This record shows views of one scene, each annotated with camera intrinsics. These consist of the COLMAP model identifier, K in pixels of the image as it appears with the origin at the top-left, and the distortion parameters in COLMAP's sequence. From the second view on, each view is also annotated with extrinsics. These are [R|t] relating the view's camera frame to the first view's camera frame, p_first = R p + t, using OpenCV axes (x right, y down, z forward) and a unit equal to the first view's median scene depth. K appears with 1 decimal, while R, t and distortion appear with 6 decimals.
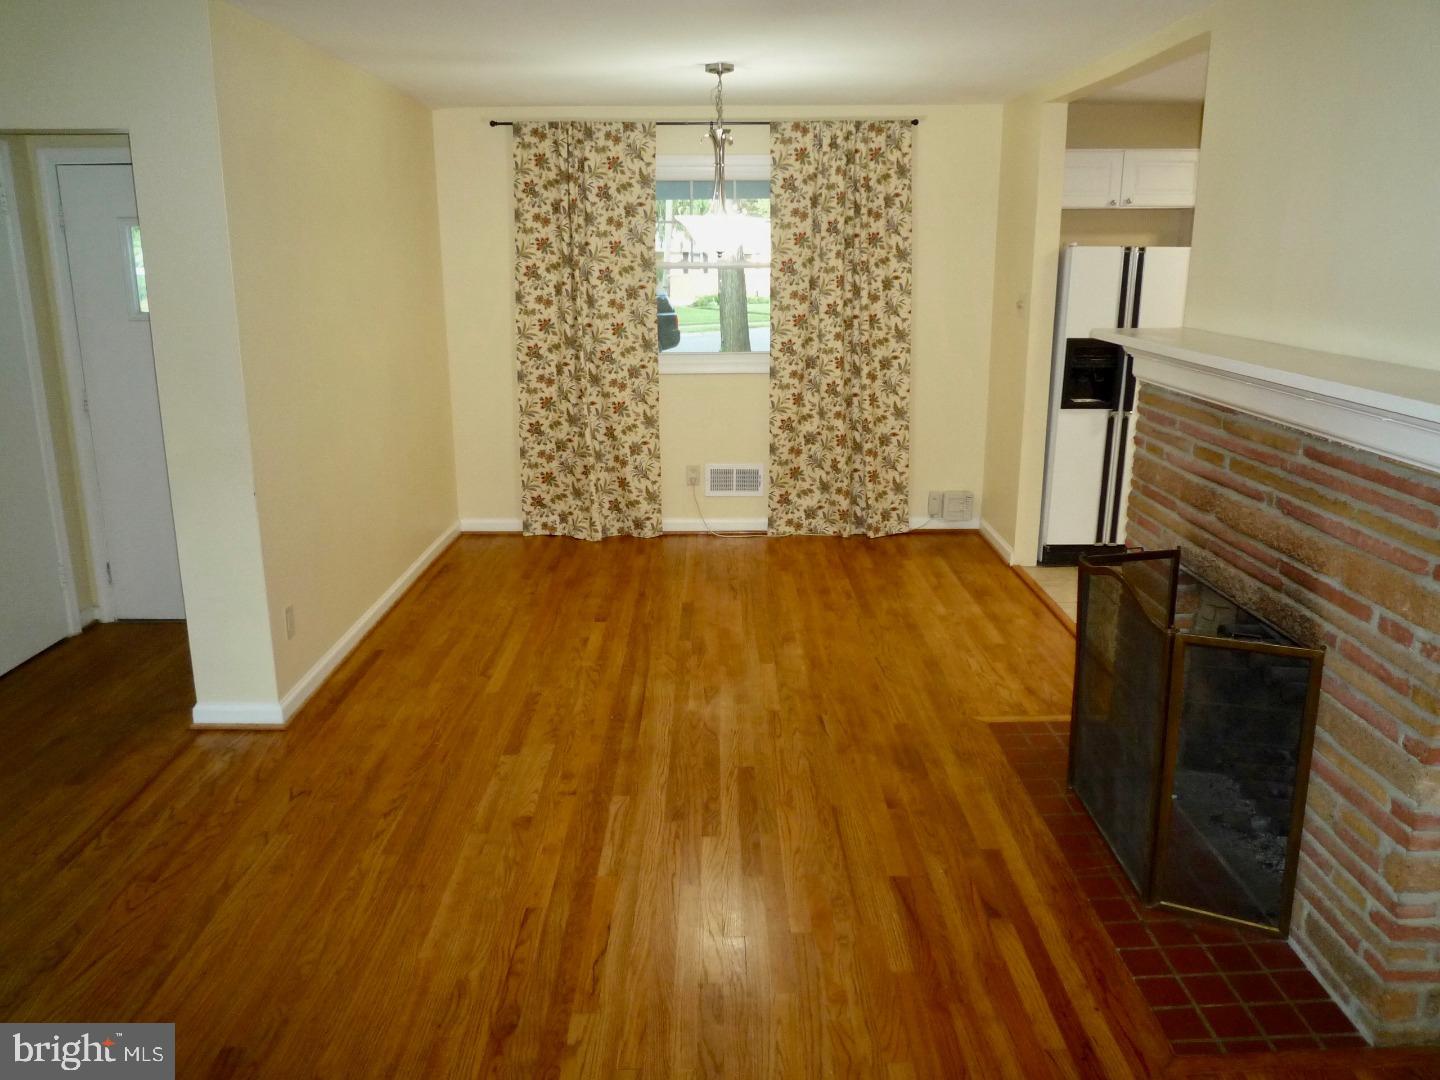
lens RADIAL K [[1068.8, 0, 724.1], [0, 1068.8, 538.3], [0, 0, 1]] dist [0.000381, -0.052192]
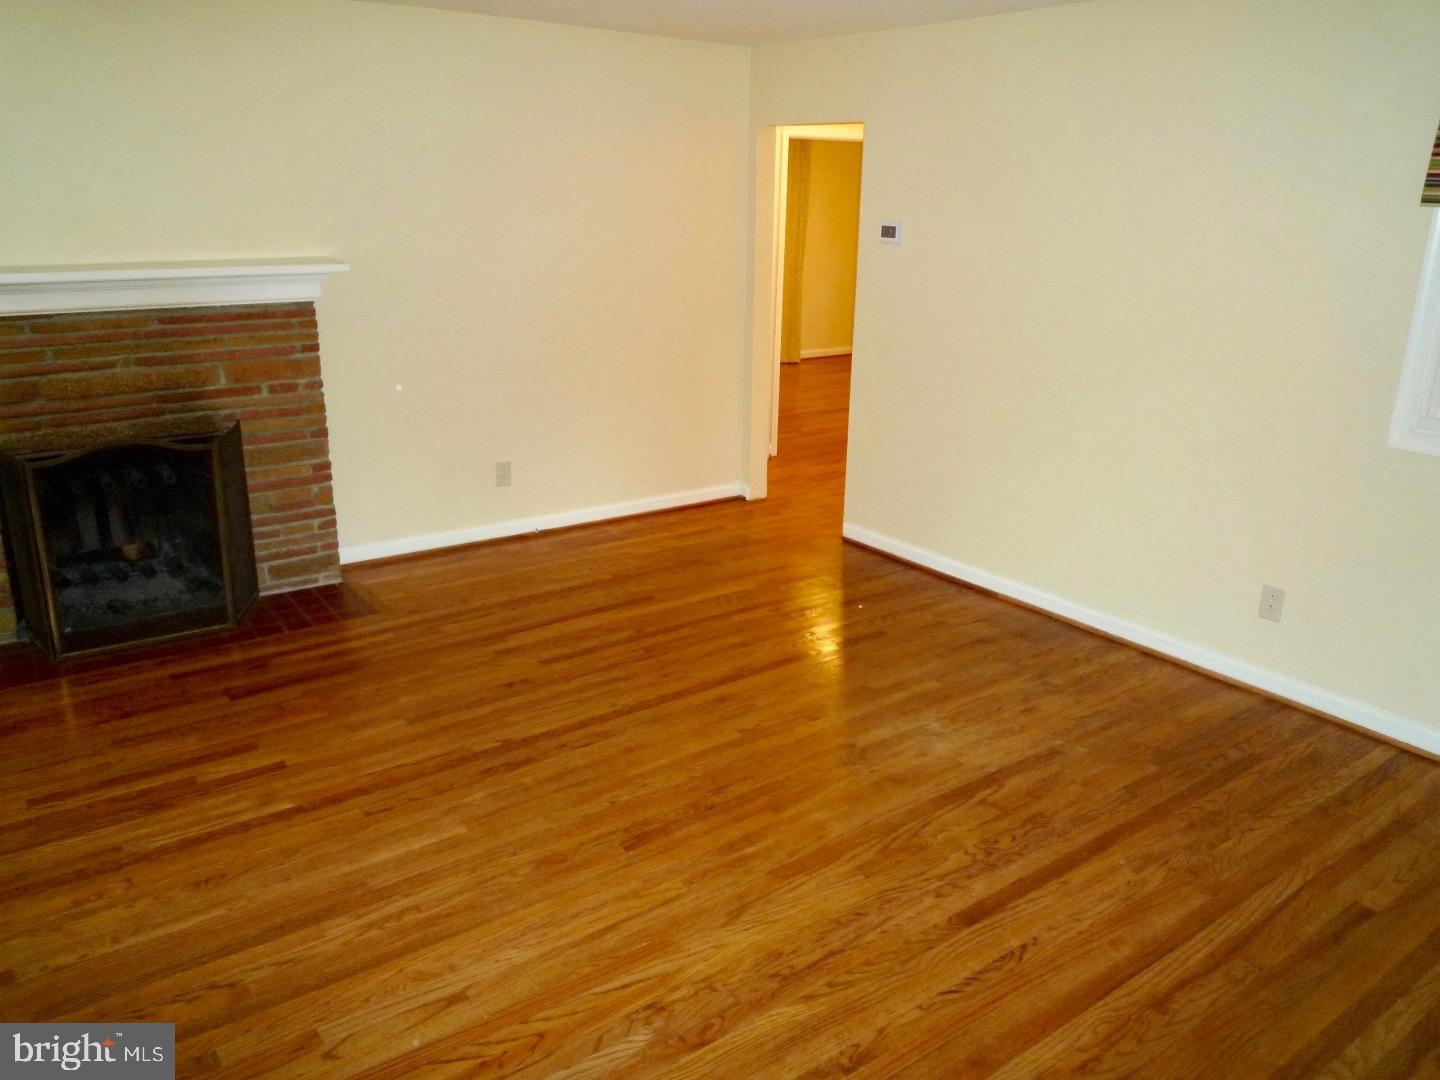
lens RADIAL K [[1068.8, 0, 724.1], [0, 1068.8, 538.3], [0, 0, 1]] dist [0.000381, -0.052192]
pose [[-0.586813, -0.260302, 0.766742, -0.534059], [0.189756, 0.876343, 0.442737, -0.144328], [-0.787174, 0.405298, -0.464855, 0.508921]]
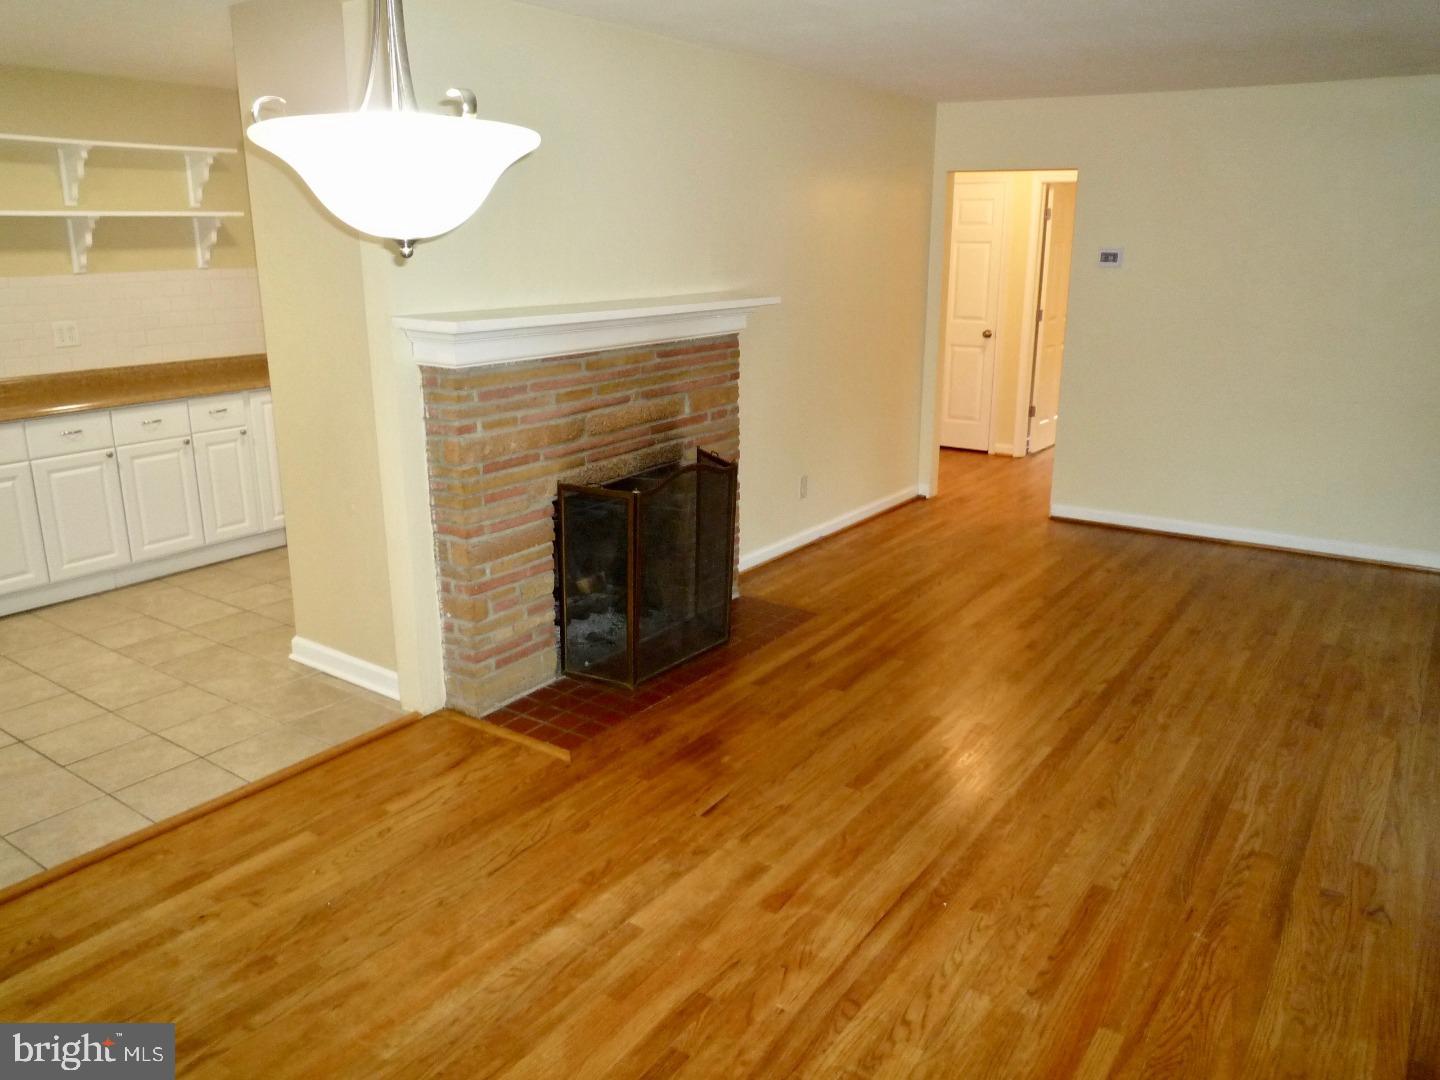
lens RADIAL K [[1068.8, 0, 724.1], [0, 1068.8, 538.3], [0, 0, 1]] dist [0.000381, -0.052192]
pose [[-0.817950, -0.157287, 0.553371, -0.218708], [0.147734, 0.872213, 0.466282, -0.253178], [-0.555997, 0.463146, -0.690190, 0.944209]]
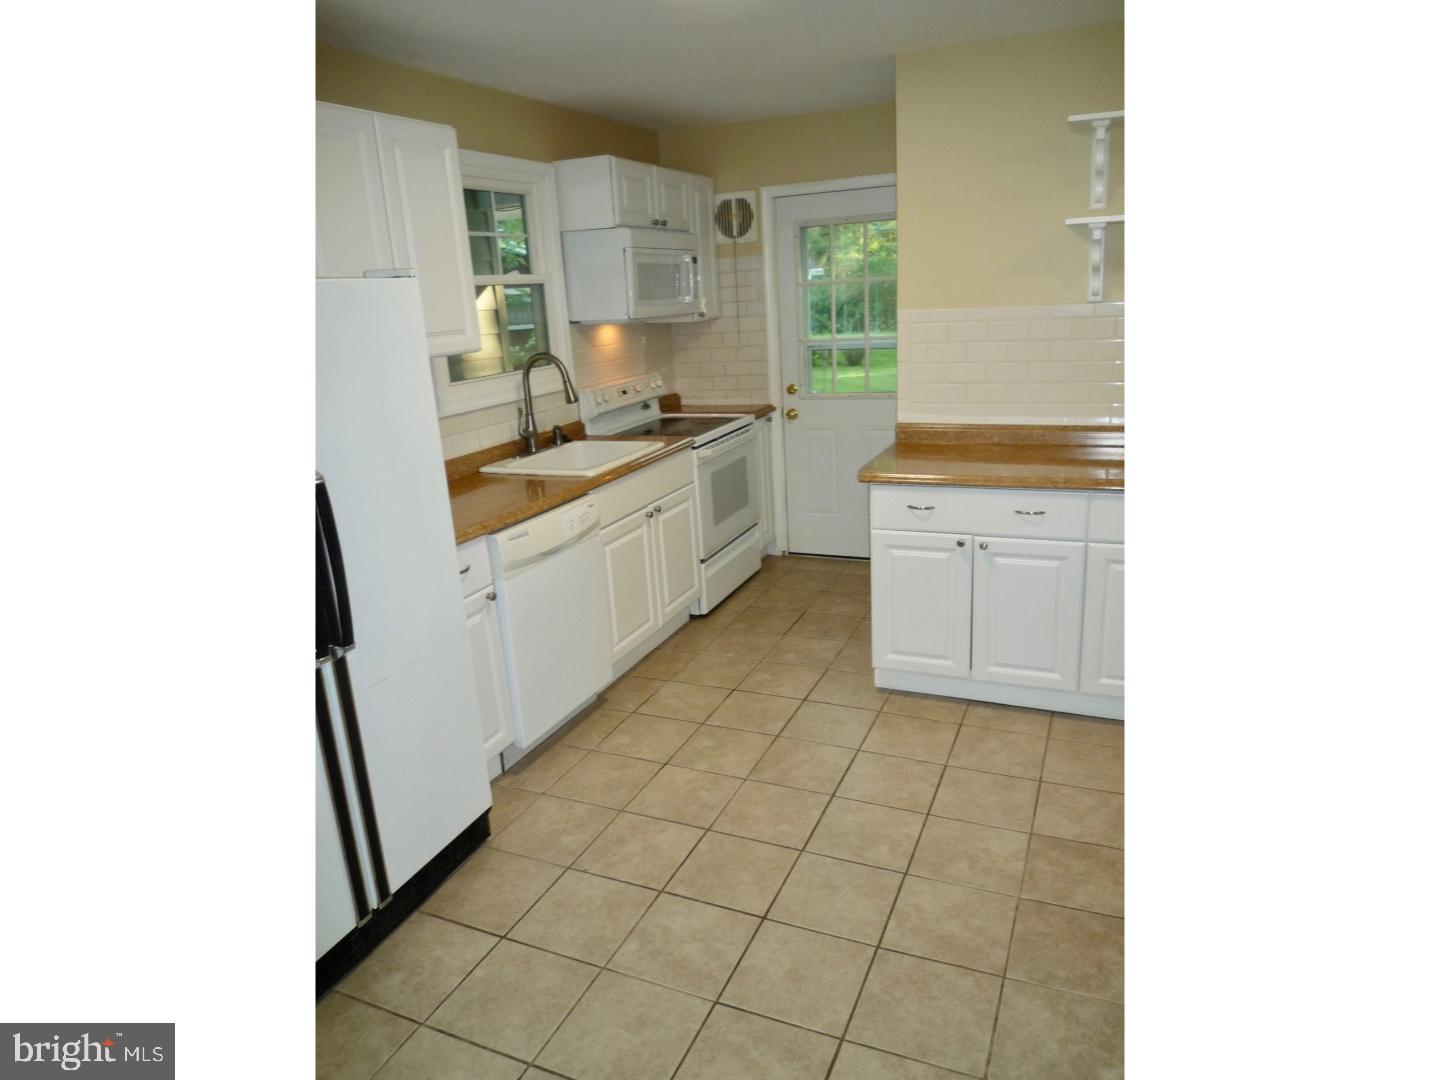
lens RADIAL K [[873.3, 0, 720.0], [0, 873.3, 540.0], [0, 0, 1]] dist [0.000539, -0.000123]
pose [[0.408539, -0.272567, 0.871093, 0.118049], [0.292493, 0.943136, 0.157931, -0.154317], [-0.864606, 0.190268, 0.465031, 0.615941]]
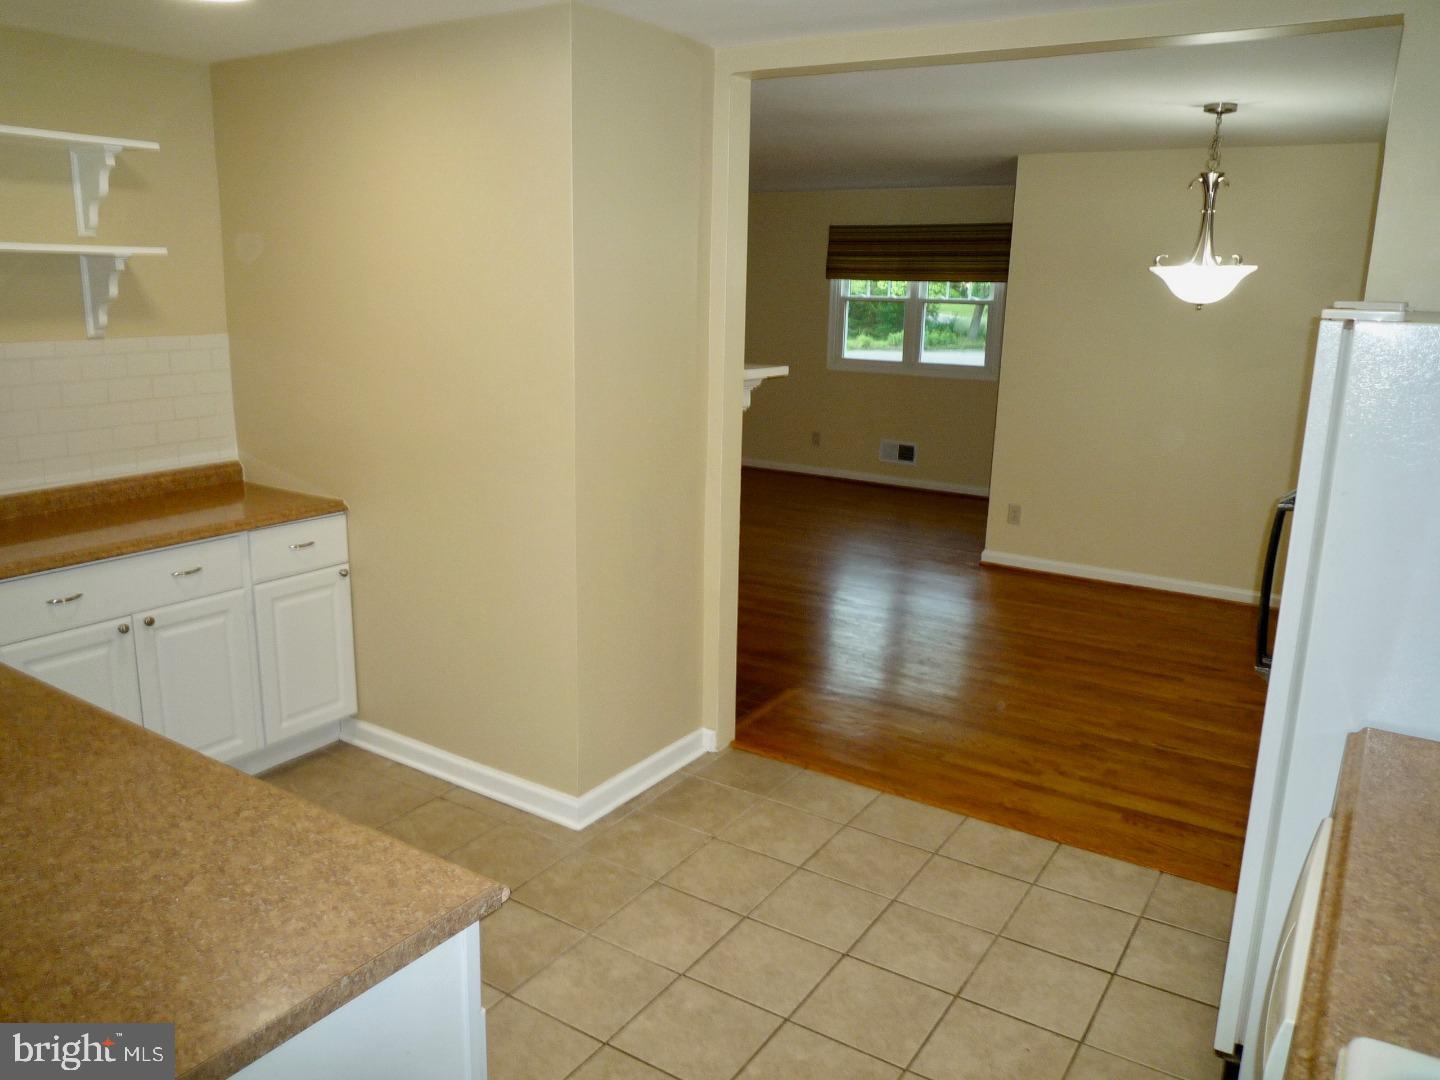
lens RADIAL K [[1068.8, 0, 724.1], [0, 1068.8, 538.3], [0, 0, 1]] dist [0.000381, -0.052192]
pose [[-0.543213, 0.186305, -0.818663, 0.781624], [-0.238231, 0.900792, 0.363070, -0.249599], [0.805087, 0.392256, -0.444939, 0.898923]]
